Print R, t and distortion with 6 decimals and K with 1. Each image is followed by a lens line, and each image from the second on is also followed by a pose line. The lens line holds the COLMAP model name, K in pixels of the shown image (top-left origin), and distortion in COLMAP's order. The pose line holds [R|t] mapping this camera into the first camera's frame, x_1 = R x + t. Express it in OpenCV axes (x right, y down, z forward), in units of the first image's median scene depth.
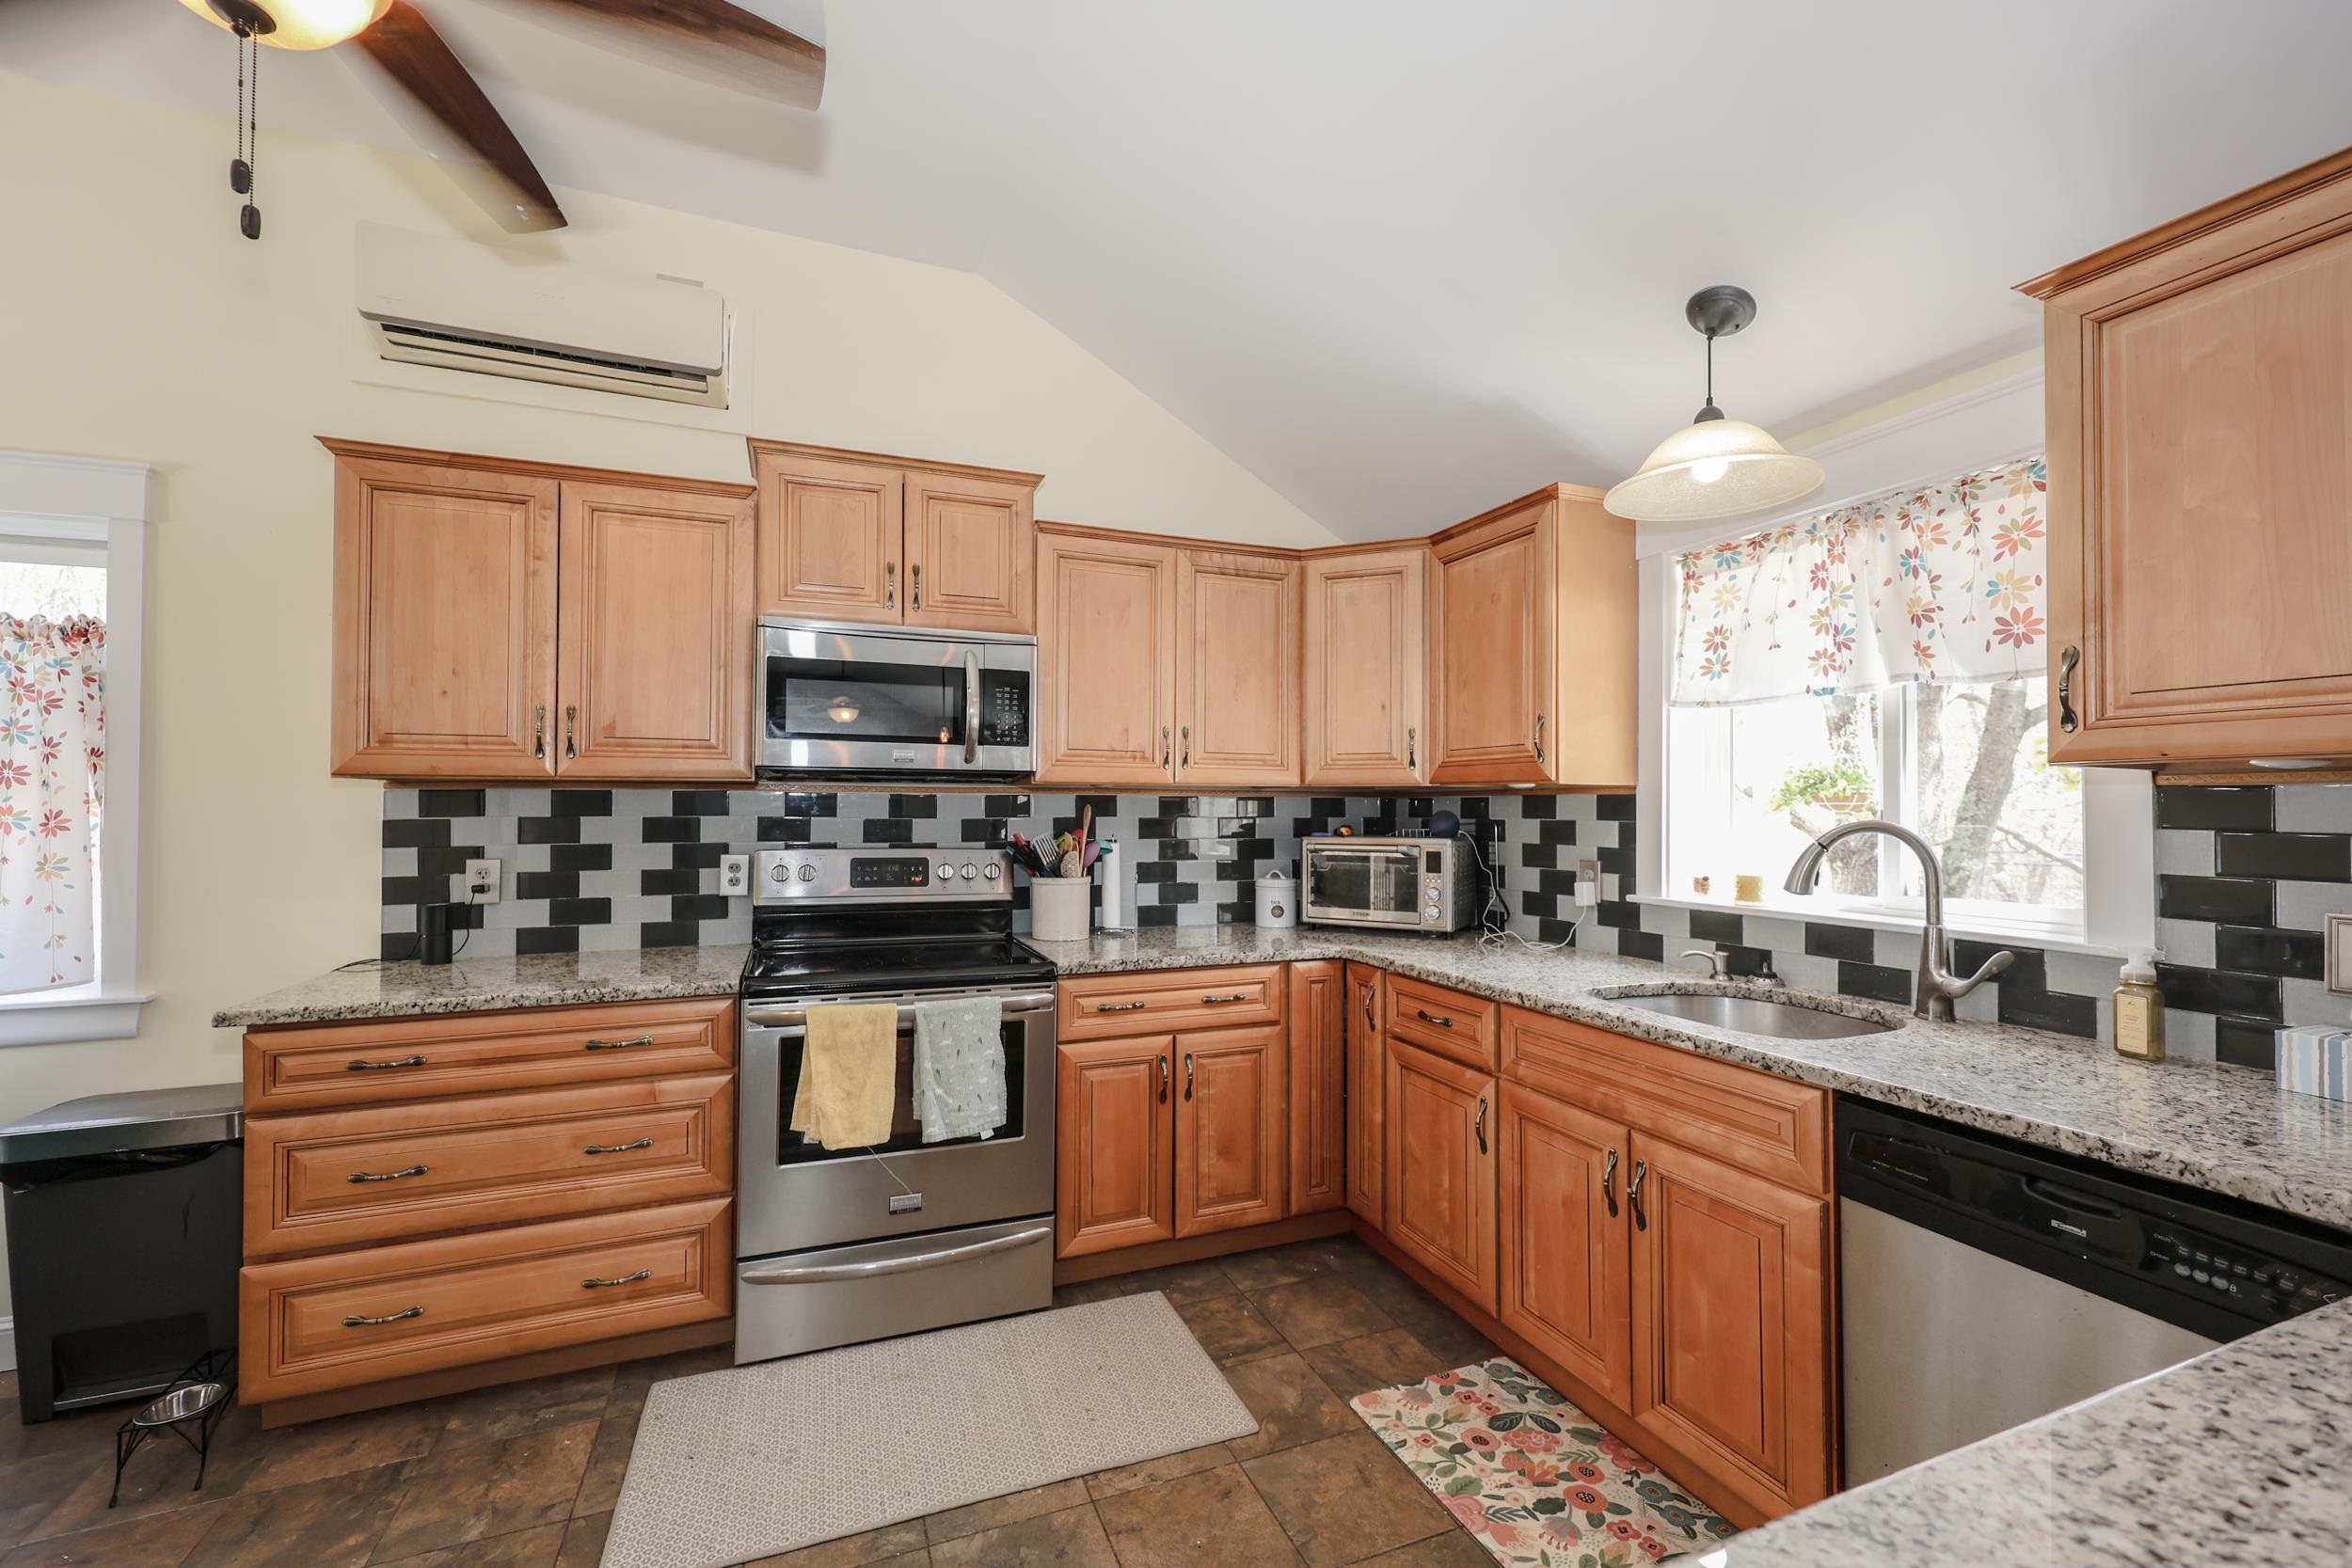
lens RADIAL K [[944.8, 0, 1175.0], [0, 944.8, 793.7], [0, 0, 1]] dist [-0.000841, -0.000020]
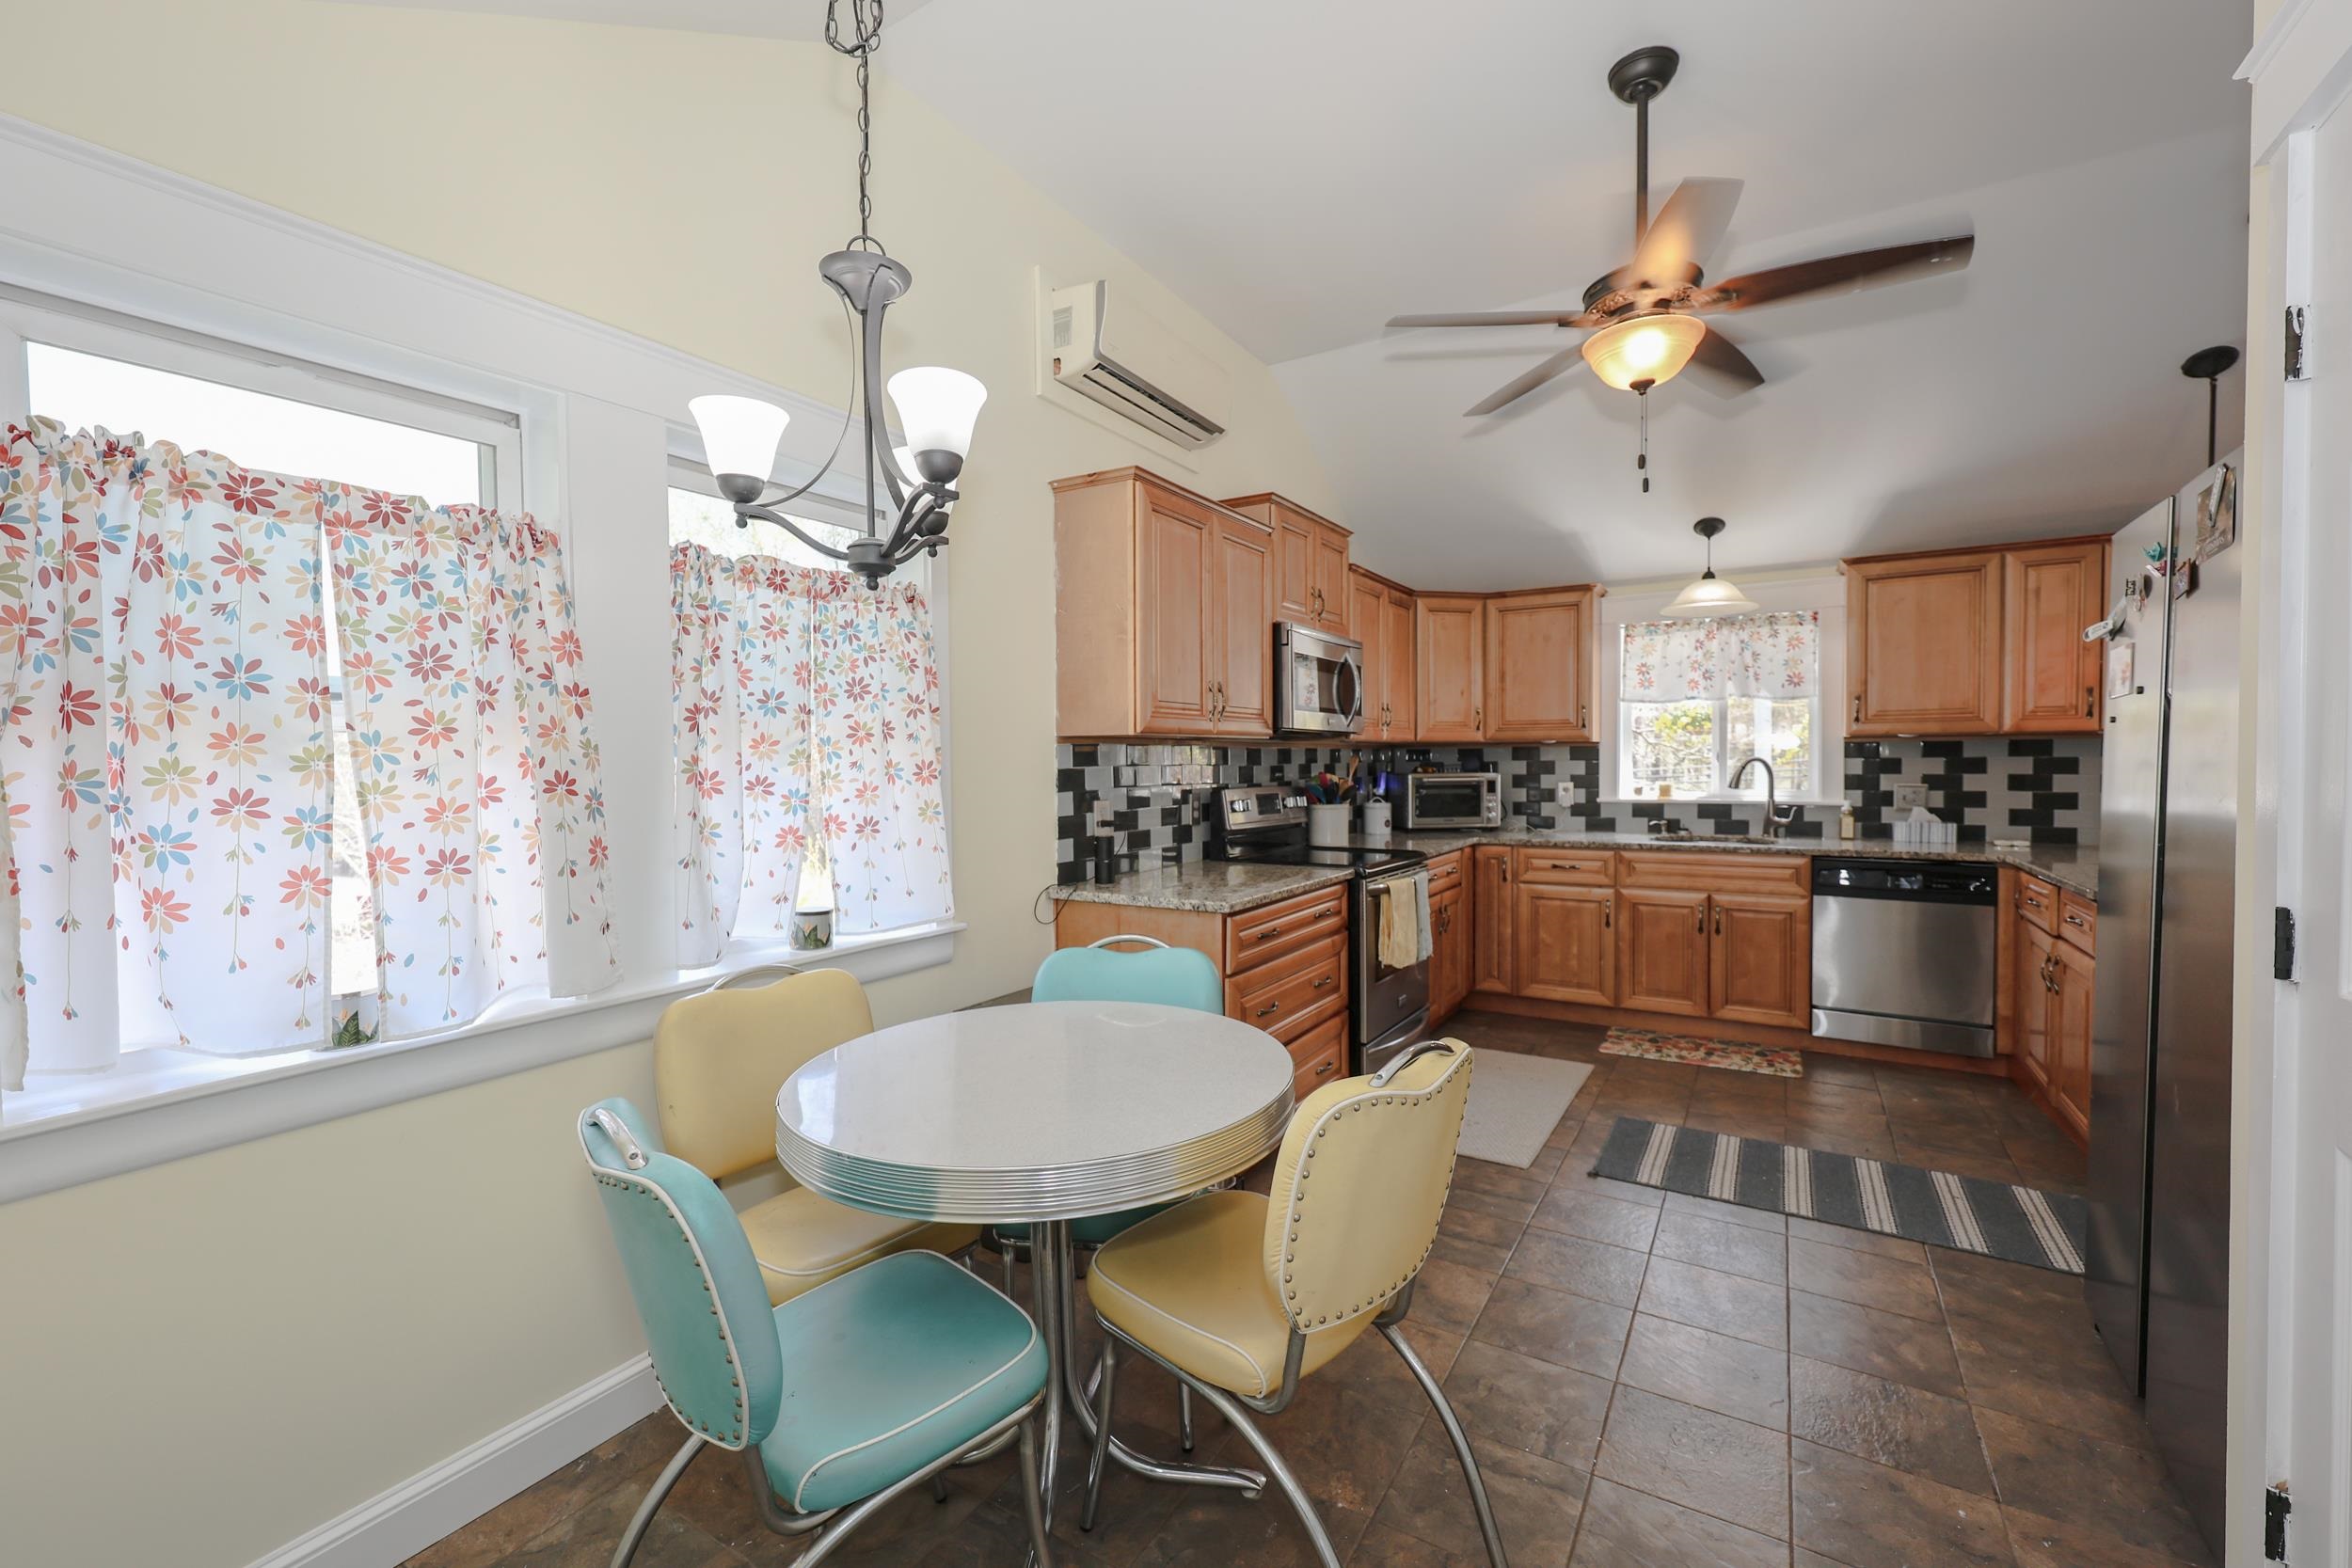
lens RADIAL K [[981.2, 0, 1163.4], [0, 981.2, 786.0], [0, 0, 1]] dist [0.000676, 0.000118]
pose [[0.805896, -0.026001, 0.591486, -1.408409], [0.003181, 0.999211, 0.039591, -0.000294], [-0.592048, -0.030025, 0.805343, -0.083553]]
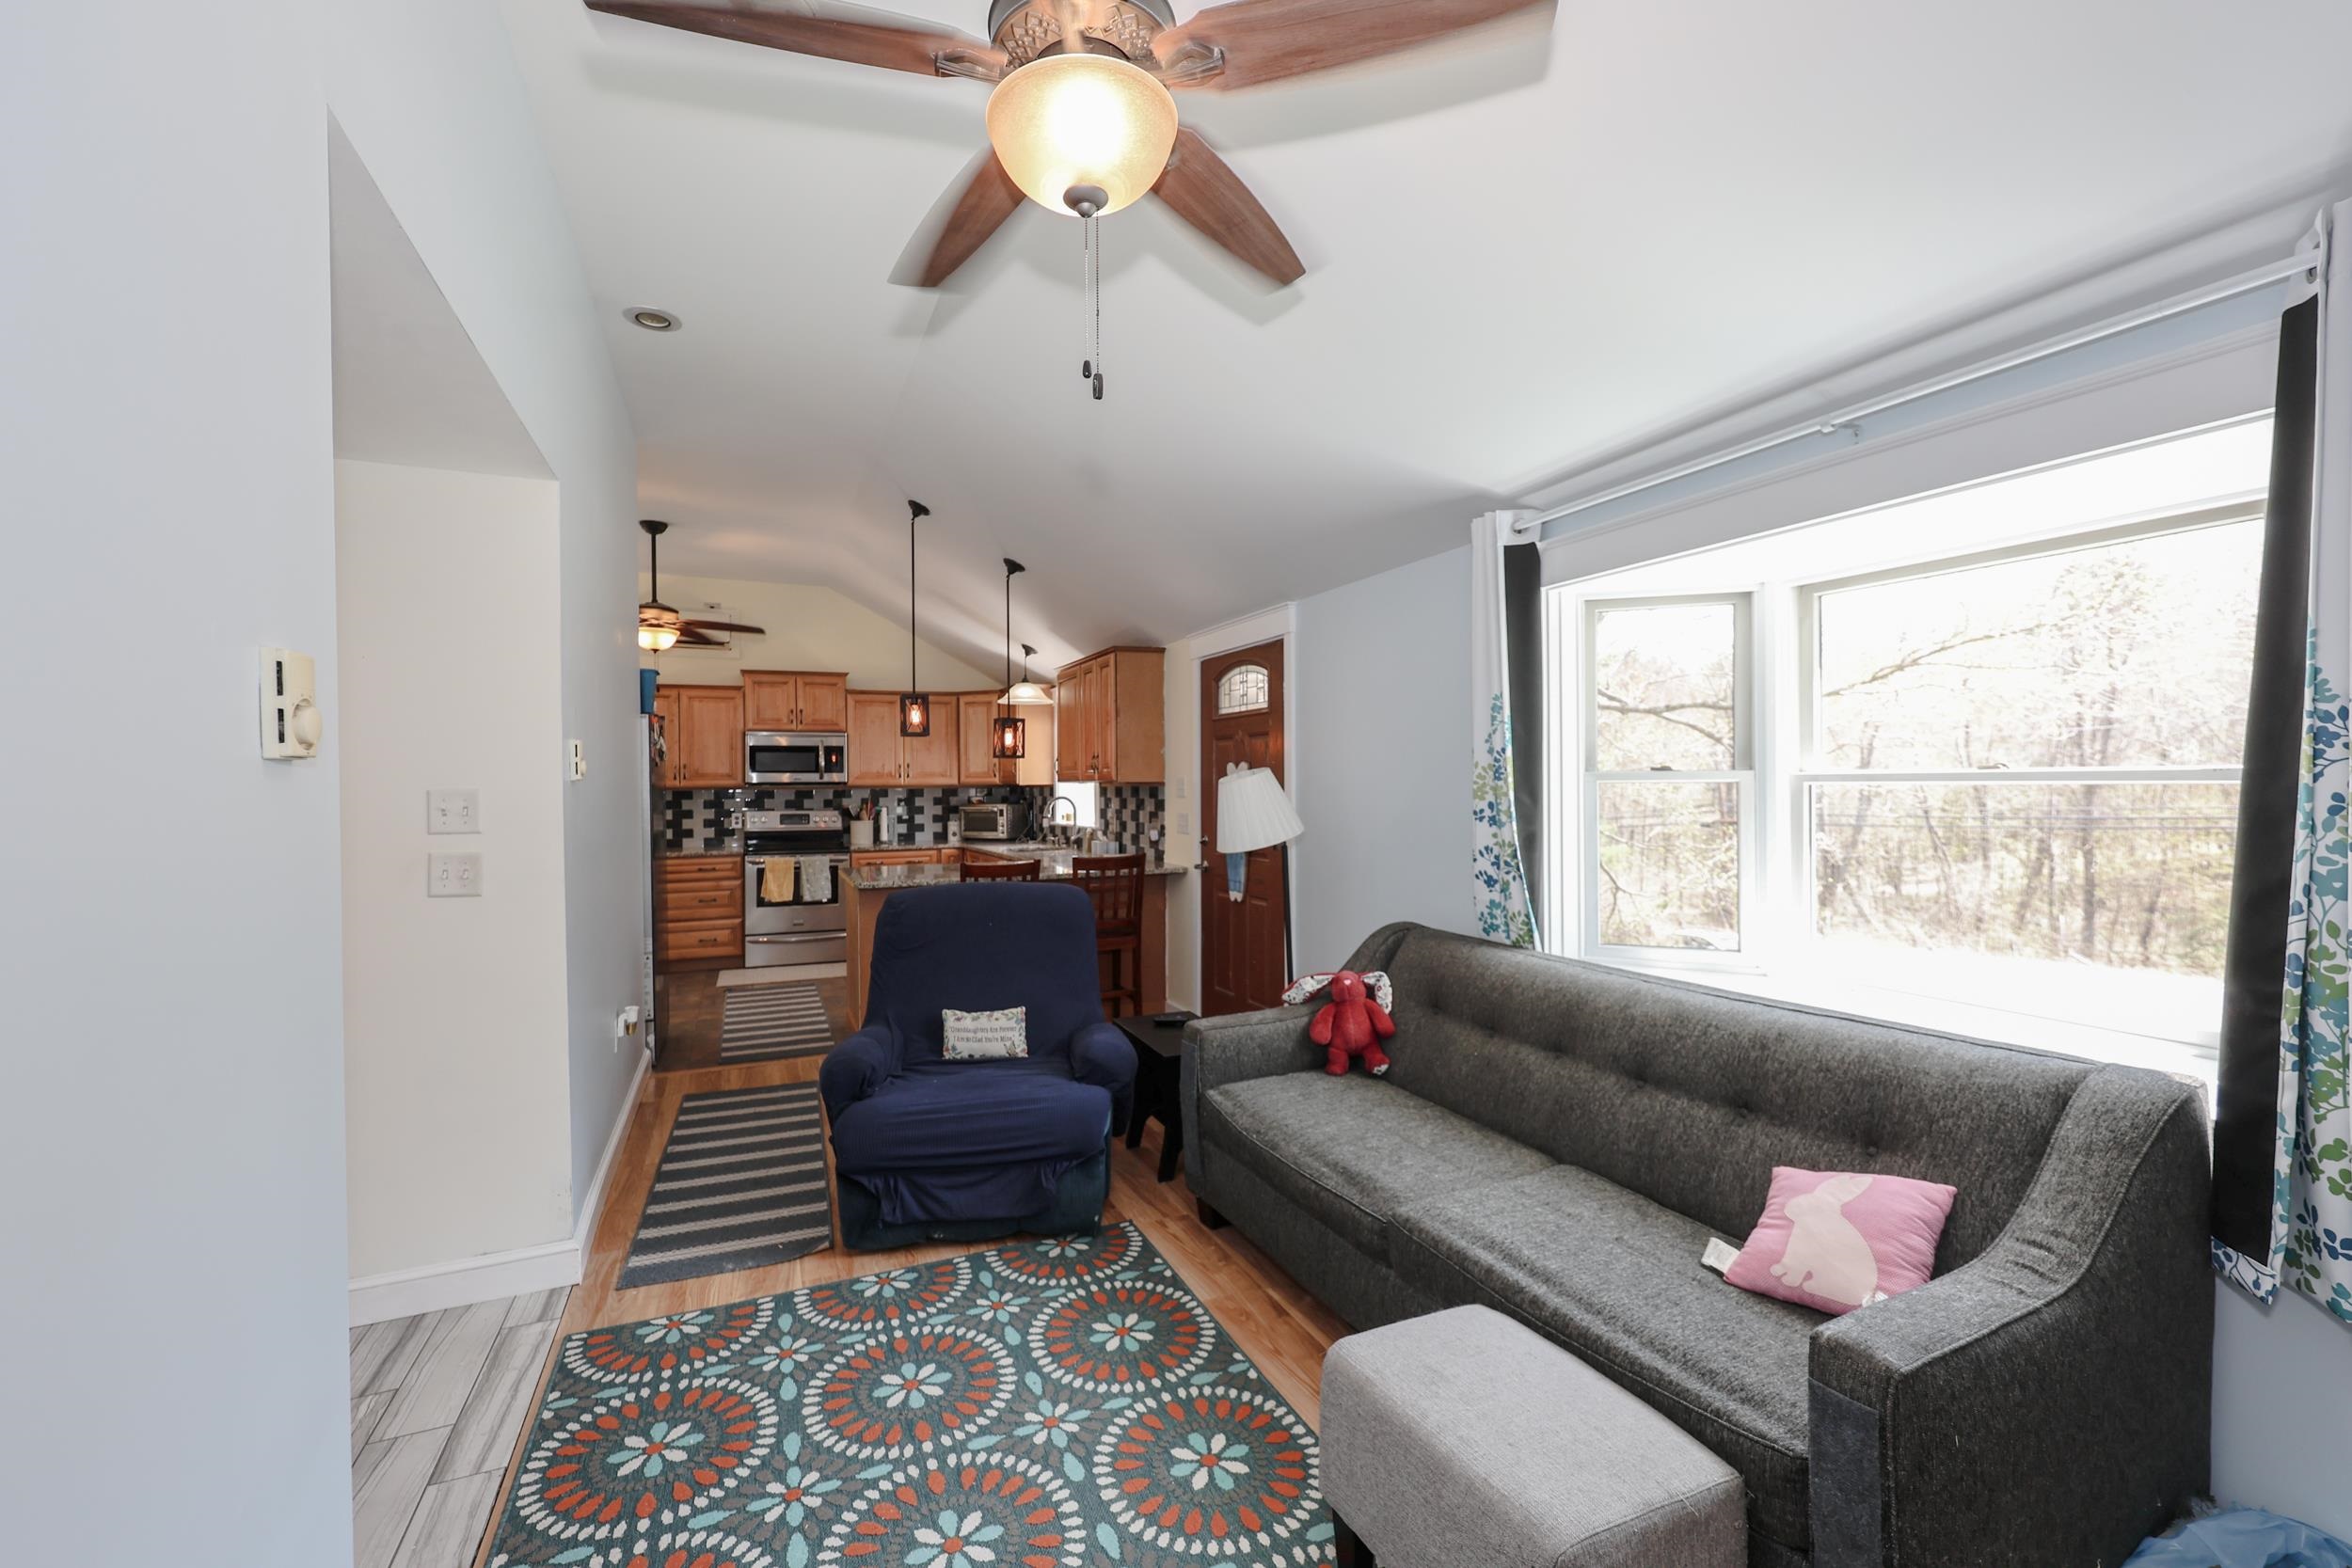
lens RADIAL K [[969.5, 0, 1182.8], [0, 969.5, 788.5], [0, 0, 1]] dist [-0.000441, -0.000422]
pose [[0.999036, -0.013437, 0.041794, 0.763980], [0.012749, 0.999779, 0.016698, -0.040822], [-0.042010, -0.016149, 0.998987, -2.005301]]
